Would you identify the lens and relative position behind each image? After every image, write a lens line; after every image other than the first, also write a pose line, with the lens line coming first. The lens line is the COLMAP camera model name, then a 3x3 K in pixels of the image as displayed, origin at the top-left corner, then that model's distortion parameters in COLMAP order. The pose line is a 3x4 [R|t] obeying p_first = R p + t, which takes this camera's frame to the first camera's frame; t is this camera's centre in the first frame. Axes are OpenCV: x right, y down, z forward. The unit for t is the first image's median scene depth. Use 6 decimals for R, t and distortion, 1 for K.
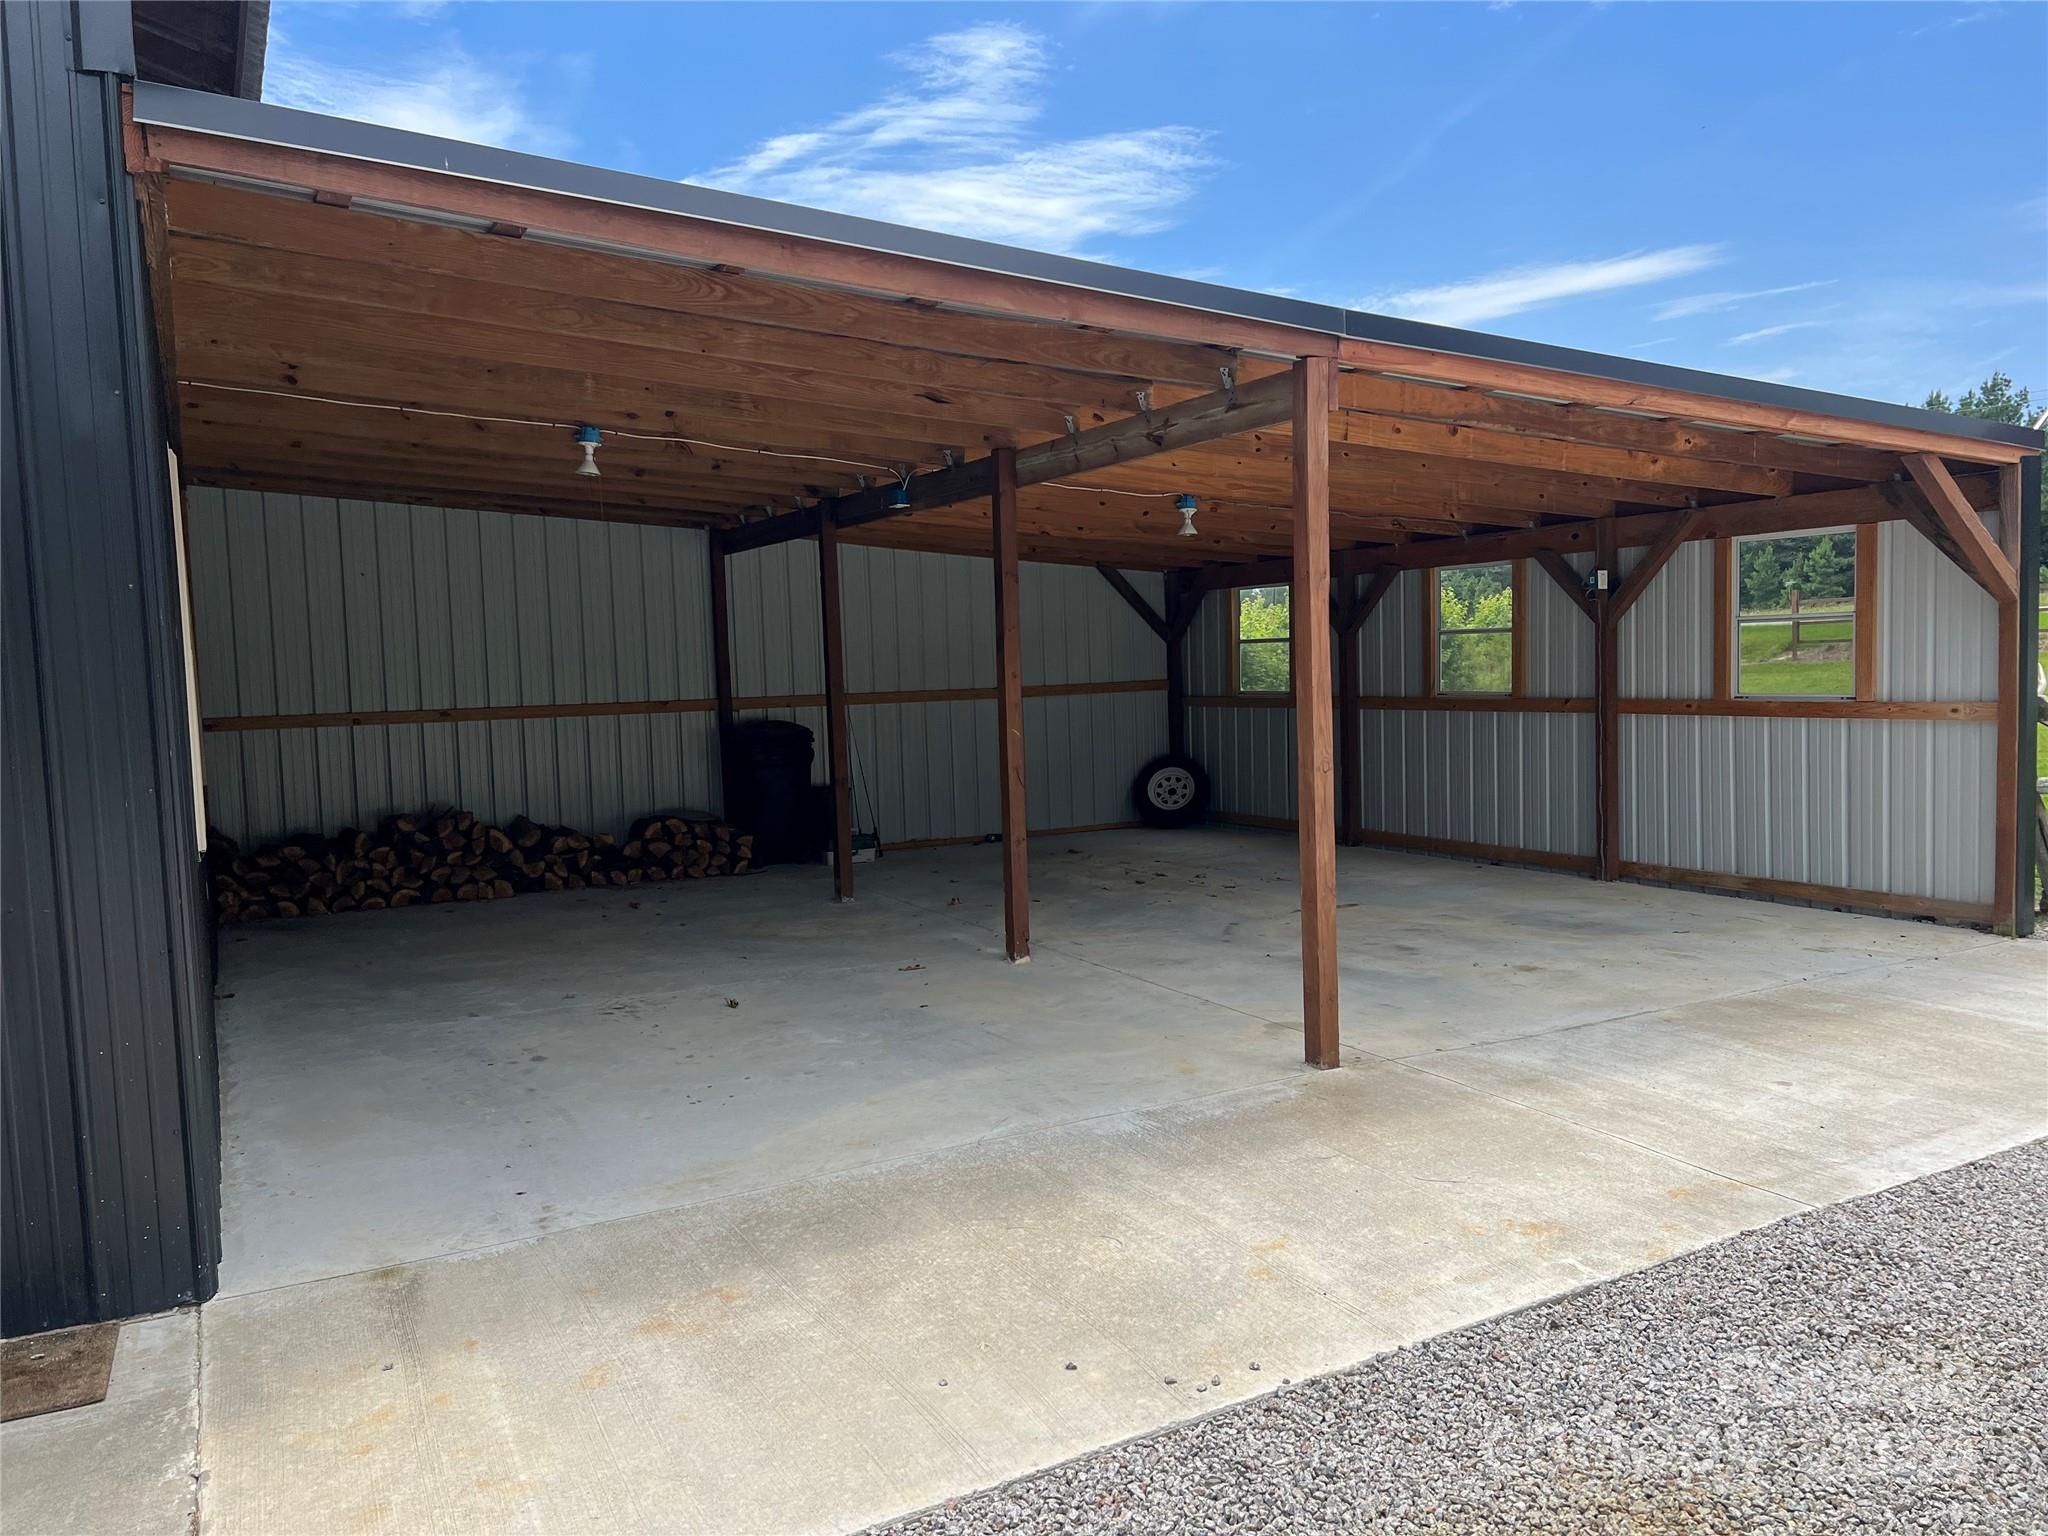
lens RADIAL K [[1515.6, 0, 1025.9], [0, 1515.6, 772.7], [0, 0, 1]] dist [0.044417, -0.005599]
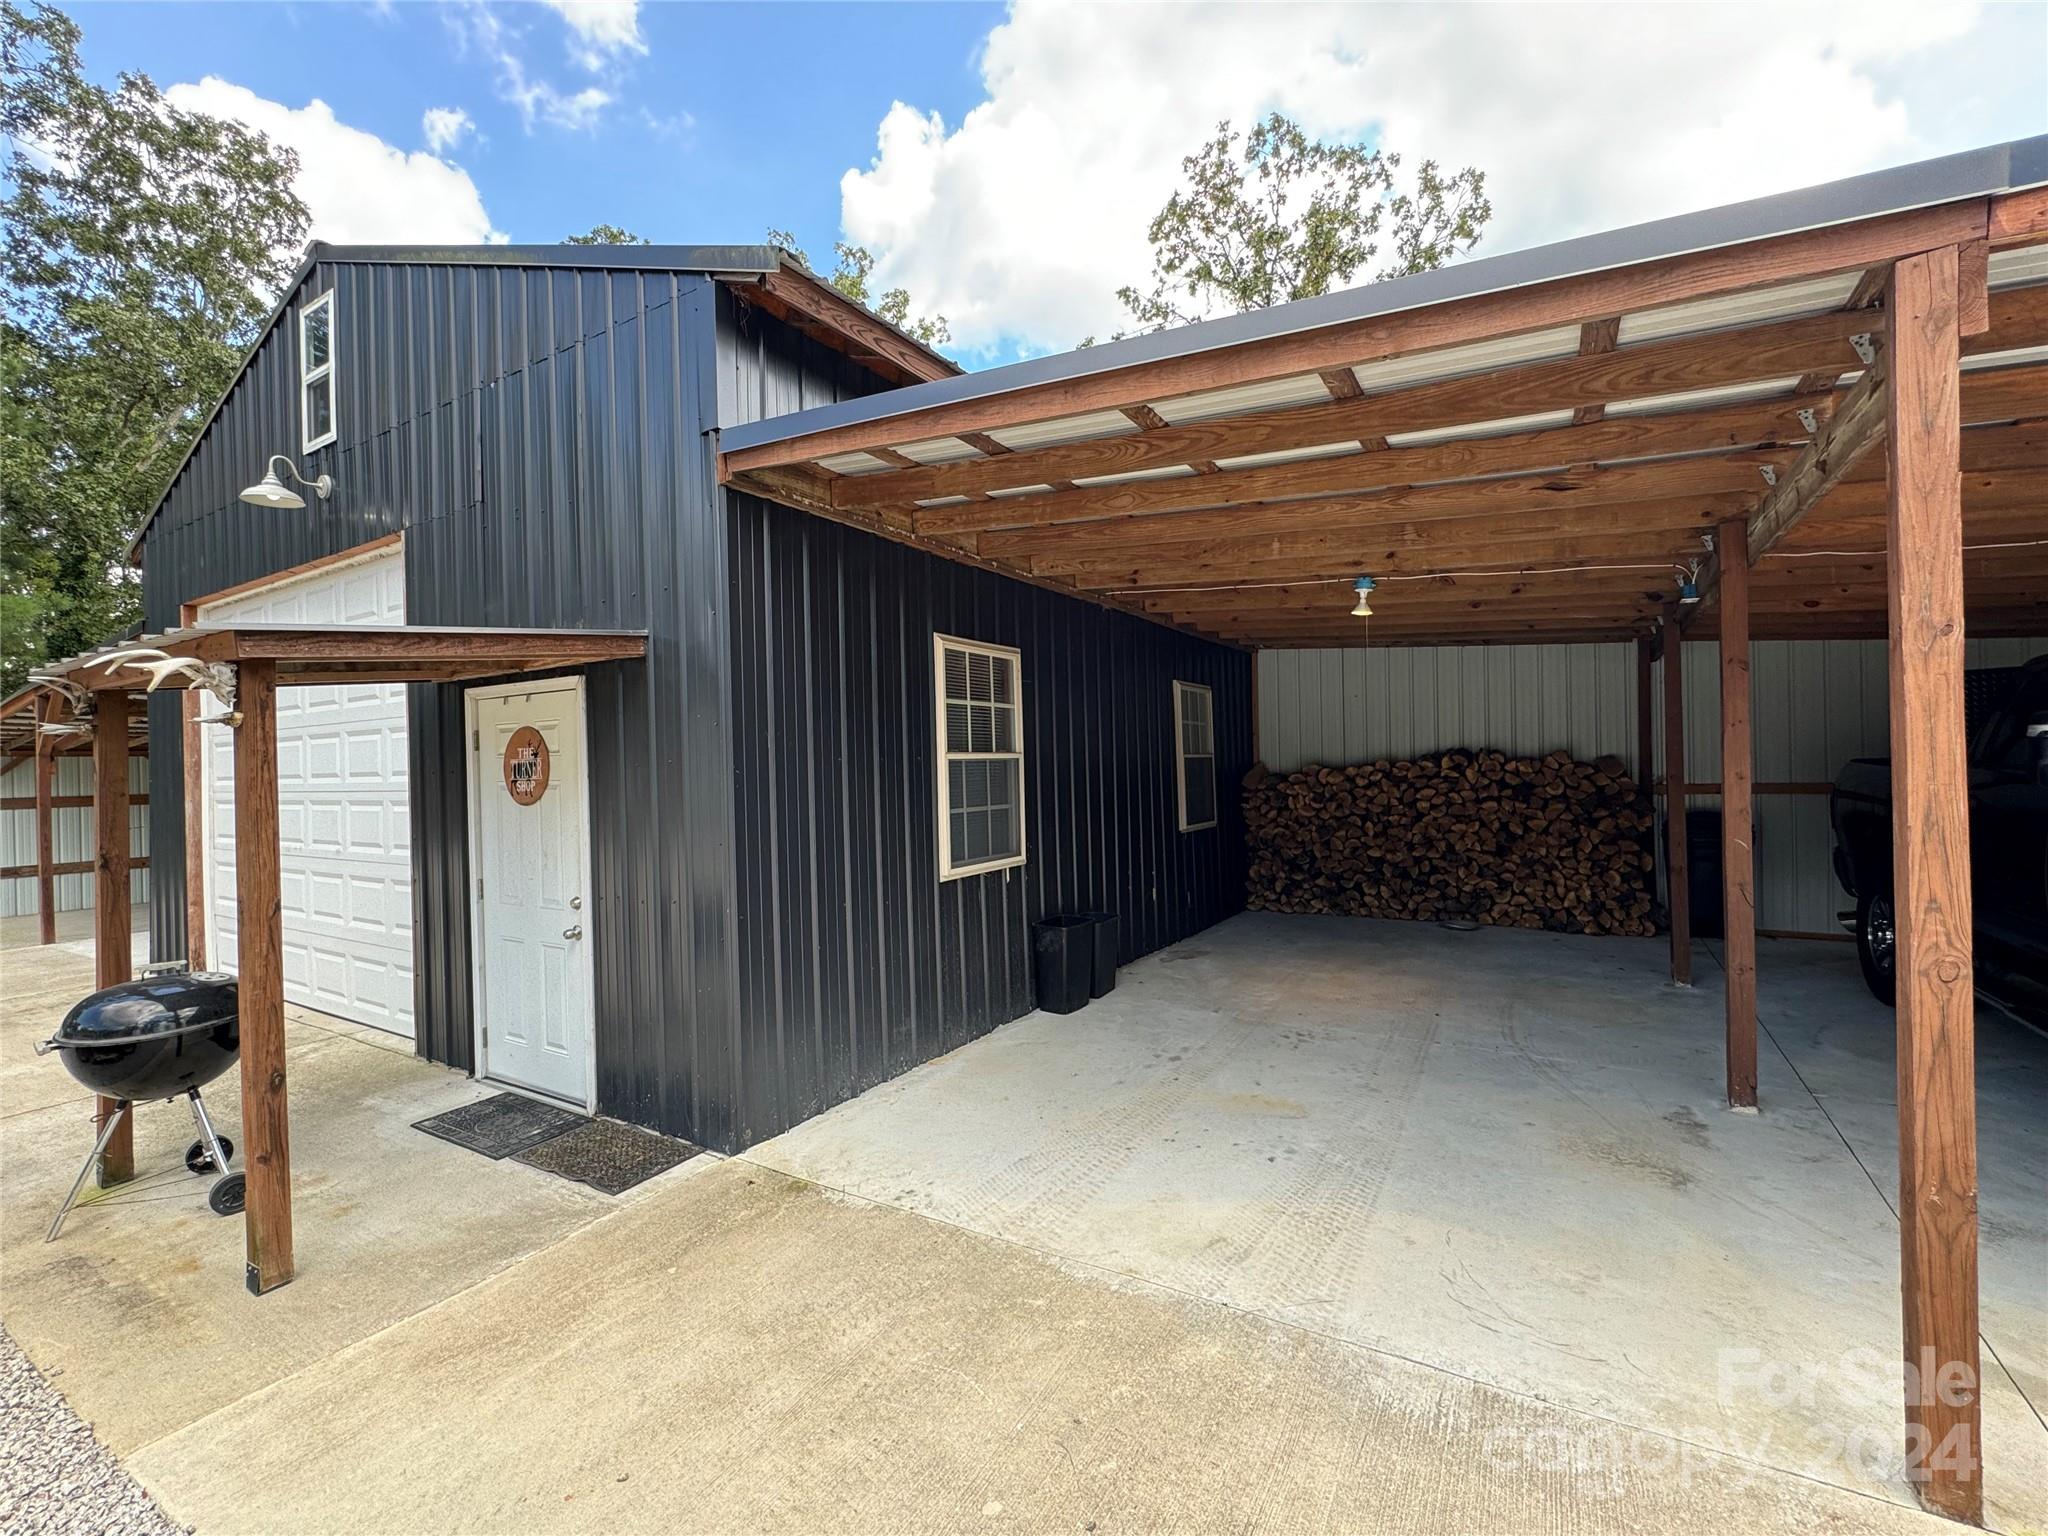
lens RADIAL K [[888.8, 0, 1025.4], [0, 888.8, 774.9], [0, 0, 1]] dist [-0.001669, -0.000342]
pose [[0.505089, 0.027242, -0.862637, 0.258364], [-0.062350, 0.998042, -0.004989, -0.044963], [0.860812, 0.056305, 0.505799, 0.451154]]
